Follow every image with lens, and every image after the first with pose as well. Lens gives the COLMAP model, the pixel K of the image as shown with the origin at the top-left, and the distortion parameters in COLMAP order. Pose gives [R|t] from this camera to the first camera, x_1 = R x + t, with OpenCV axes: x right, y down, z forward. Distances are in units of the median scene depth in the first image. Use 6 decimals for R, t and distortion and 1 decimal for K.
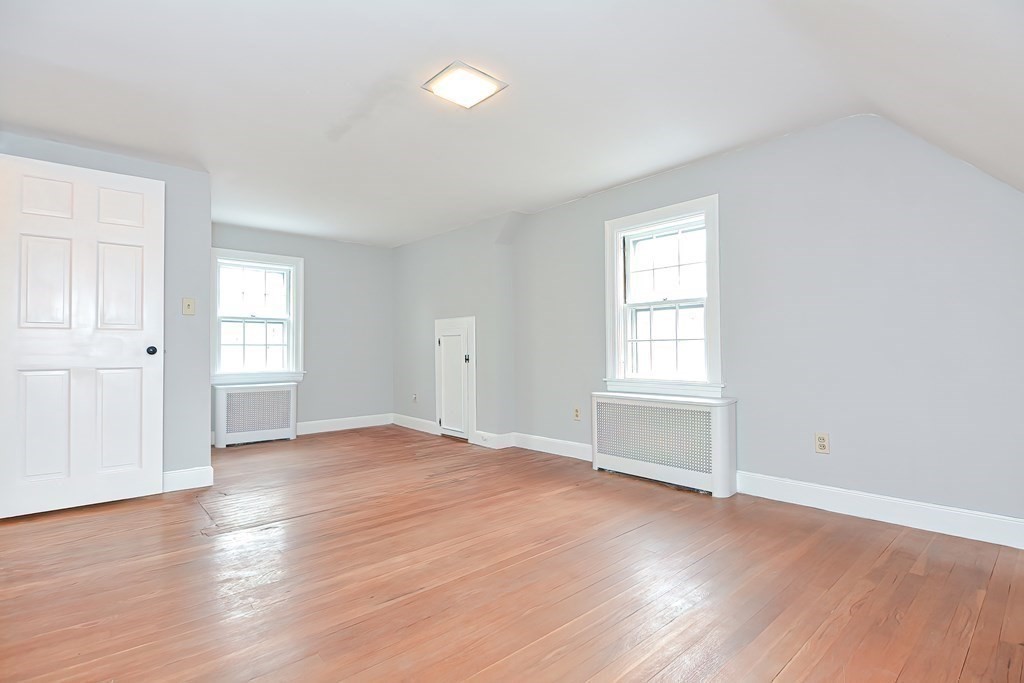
lens RADIAL K [[493.1, 0, 514.7], [0, 493.1, 340.4], [0, 0, 1]] dist [-0.000033, -0.010962]
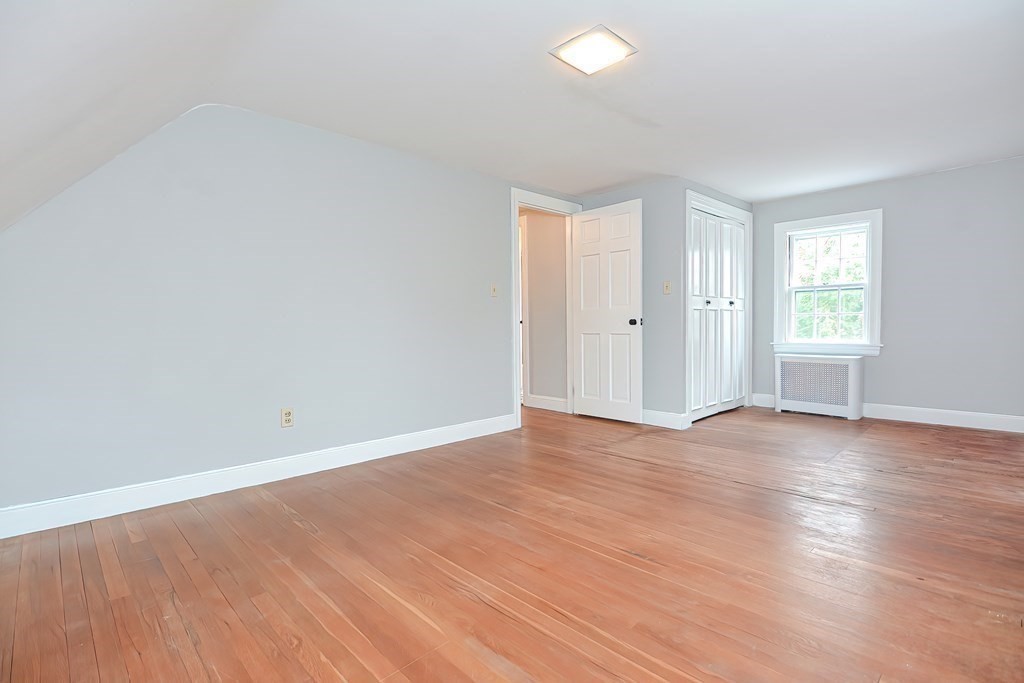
lens RADIAL K [[493.1, 0, 514.7], [0, 493.1, 340.4], [0, 0, 1]] dist [-0.000033, -0.010962]
pose [[0.035511, 0.037911, -0.998650, 0.681266], [0.030290, 0.998780, 0.038993, 0.007879], [0.998910, -0.031634, 0.034320, 0.614035]]
